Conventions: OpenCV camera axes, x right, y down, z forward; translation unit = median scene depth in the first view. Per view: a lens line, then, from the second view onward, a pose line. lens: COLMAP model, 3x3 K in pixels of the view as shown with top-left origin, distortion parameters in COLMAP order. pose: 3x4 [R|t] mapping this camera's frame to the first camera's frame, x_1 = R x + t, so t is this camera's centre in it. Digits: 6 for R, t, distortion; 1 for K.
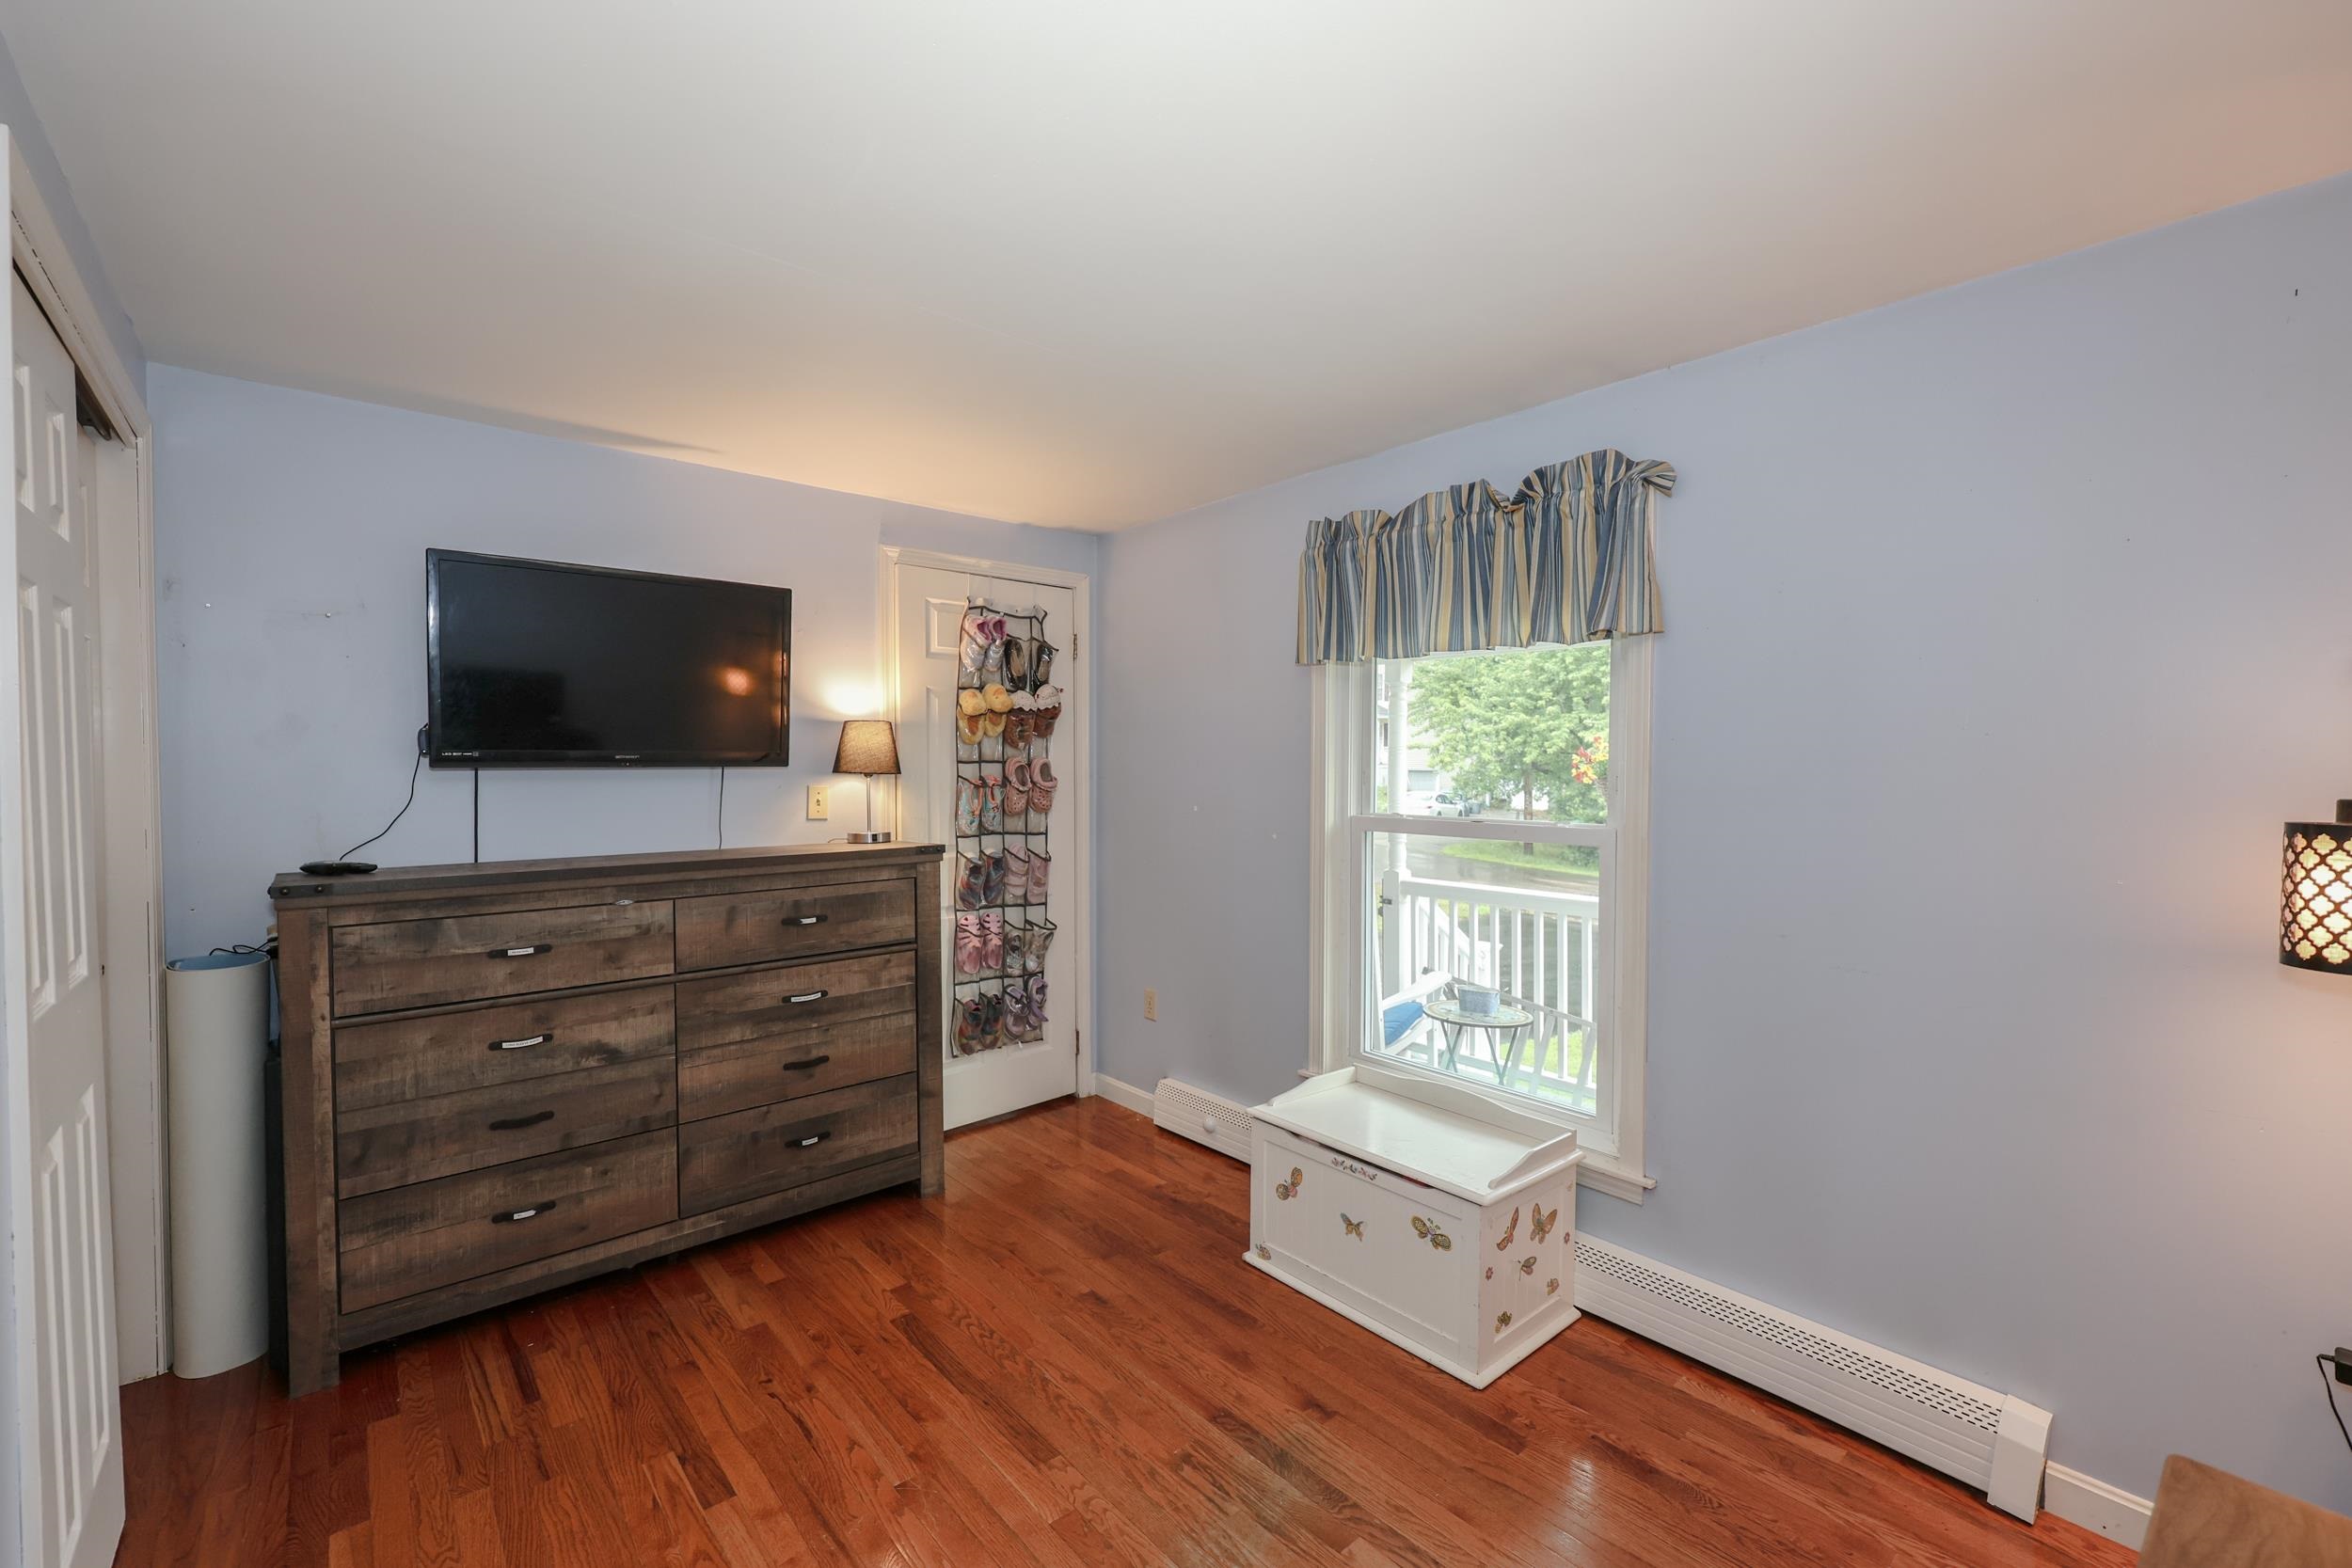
lens RADIAL K [[1000.9, 0, 1163.0], [0, 1000.9, 769.6], [0, 0, 1]] dist [-0.002497, 0.000809]
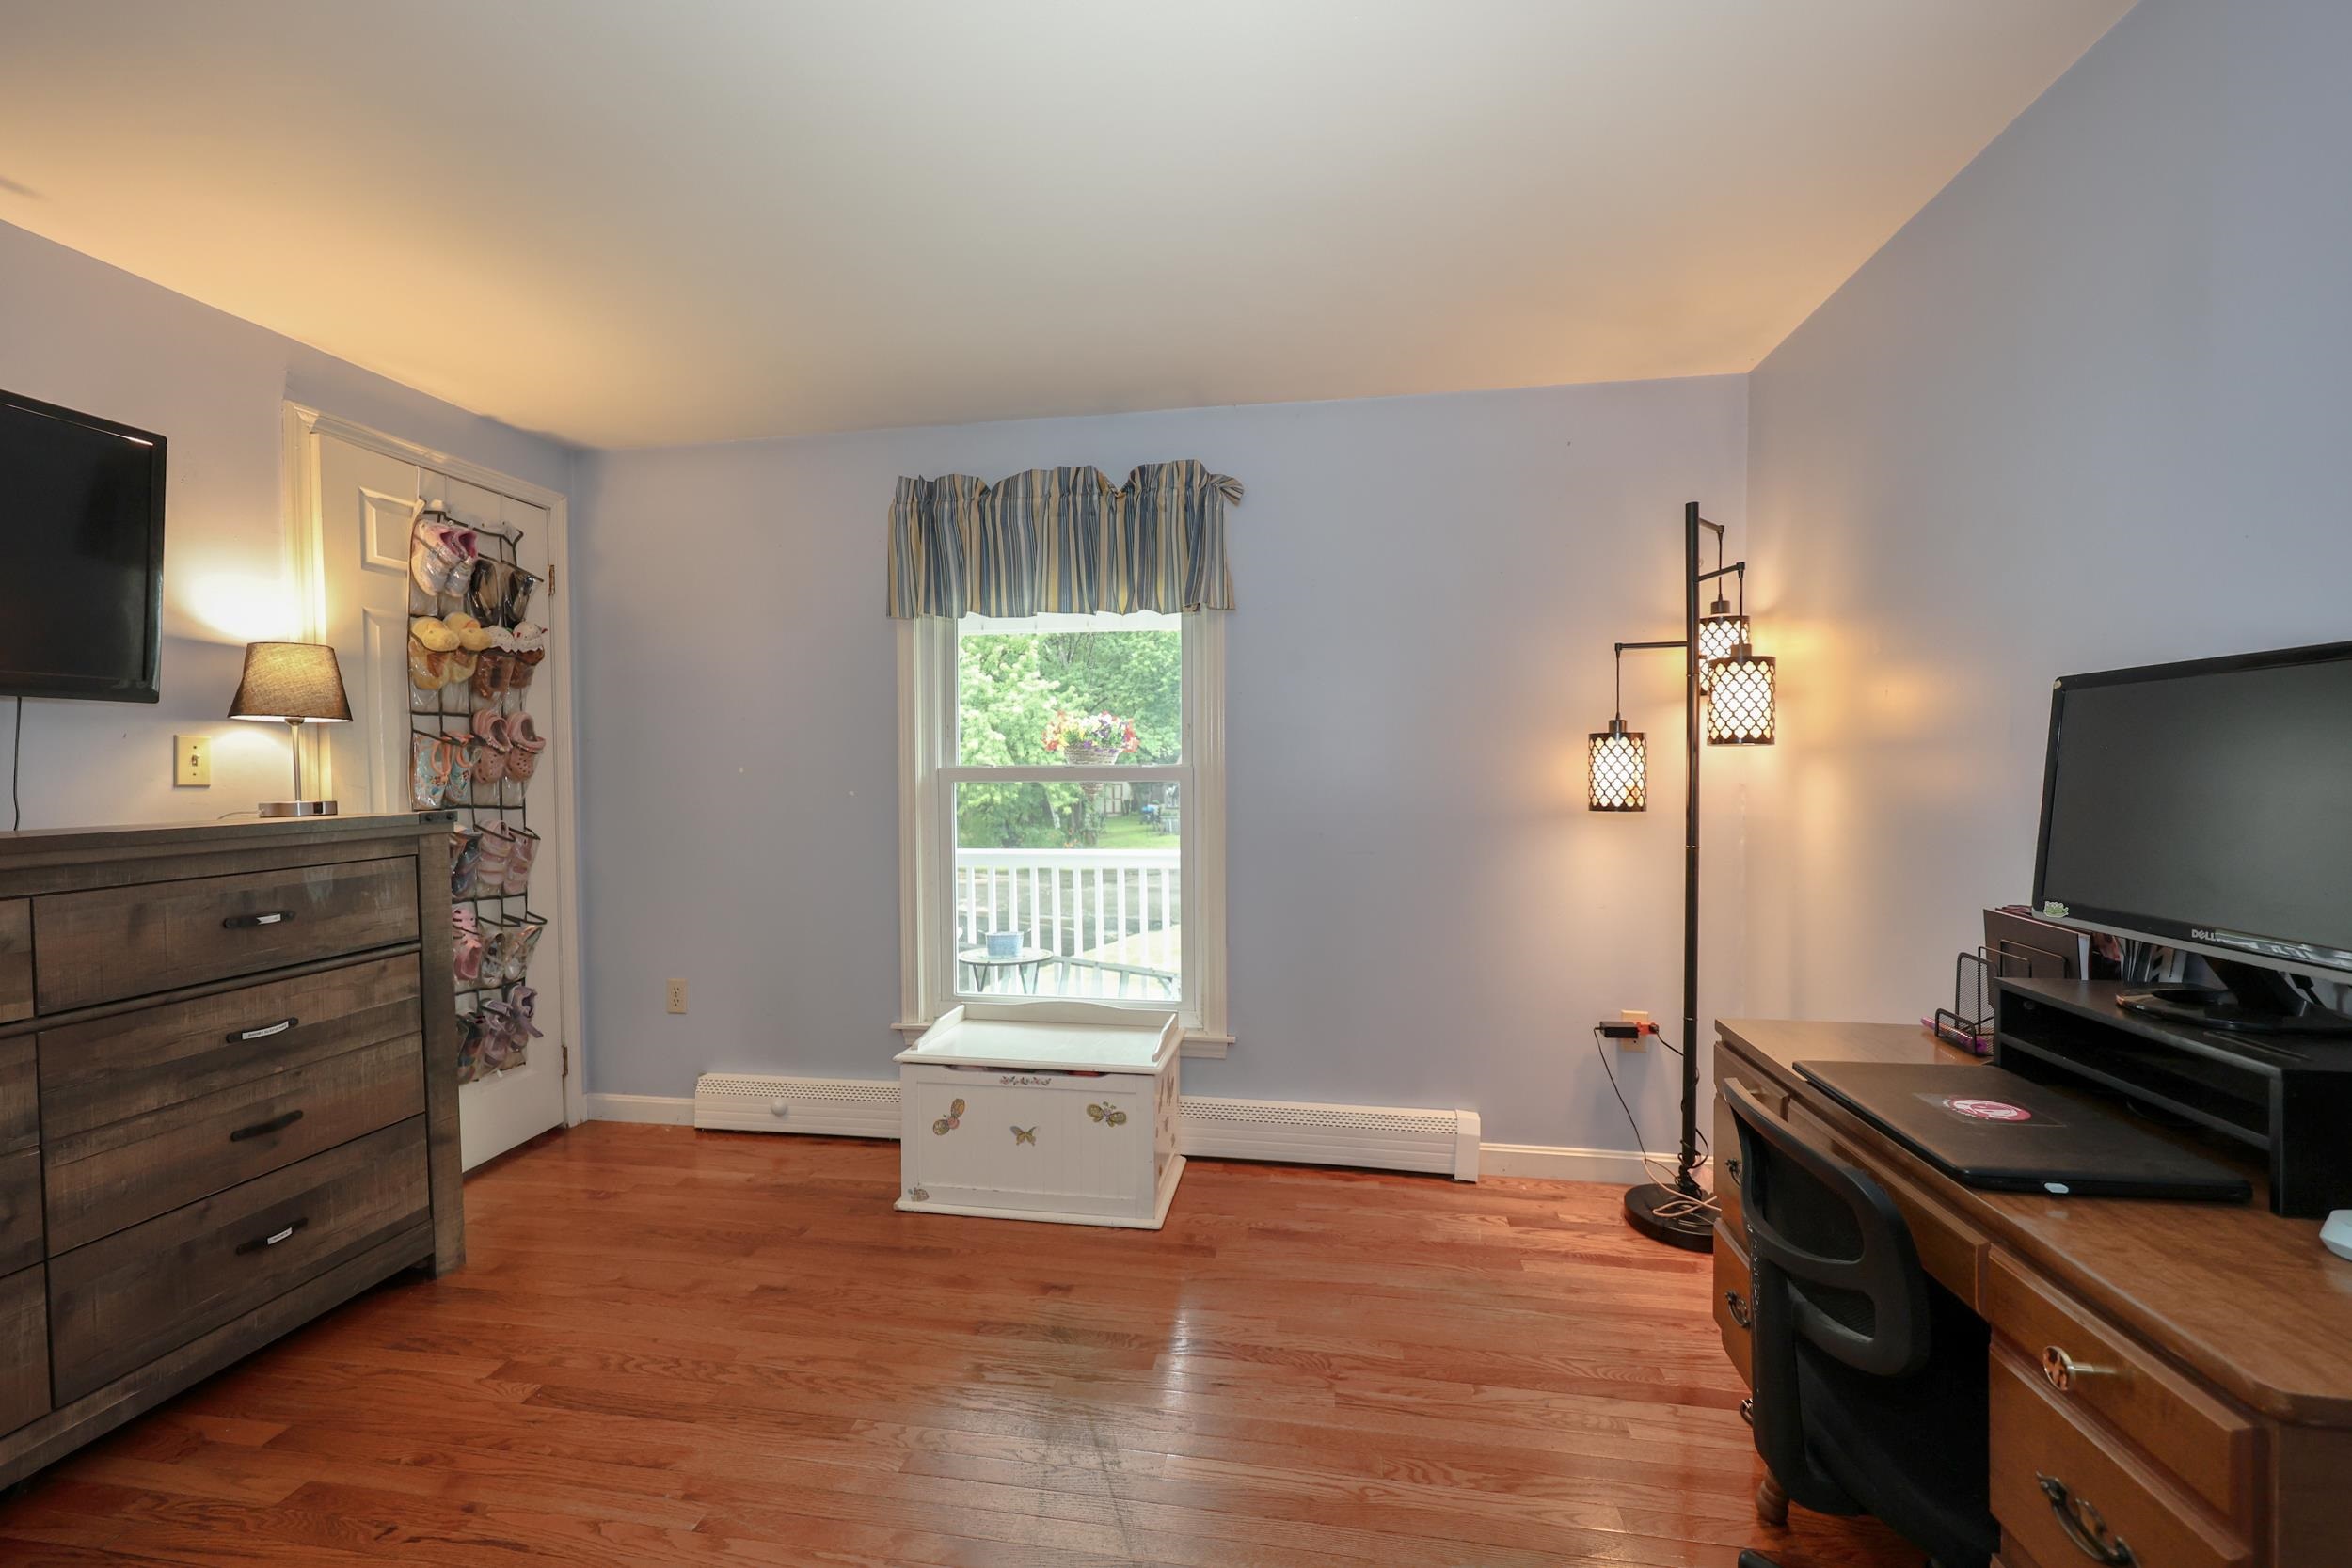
lens RADIAL K [[1000.9, 0, 1175.1], [0, 1000.9, 770.0], [0, 0, 1]] dist [-0.002497, 0.000809]
pose [[0.754933, -0.009982, 0.655726, -0.345418], [0.015107, 0.999884, -0.002171, 0.060653], [-0.655628, 0.011545, 0.754996, 0.066615]]
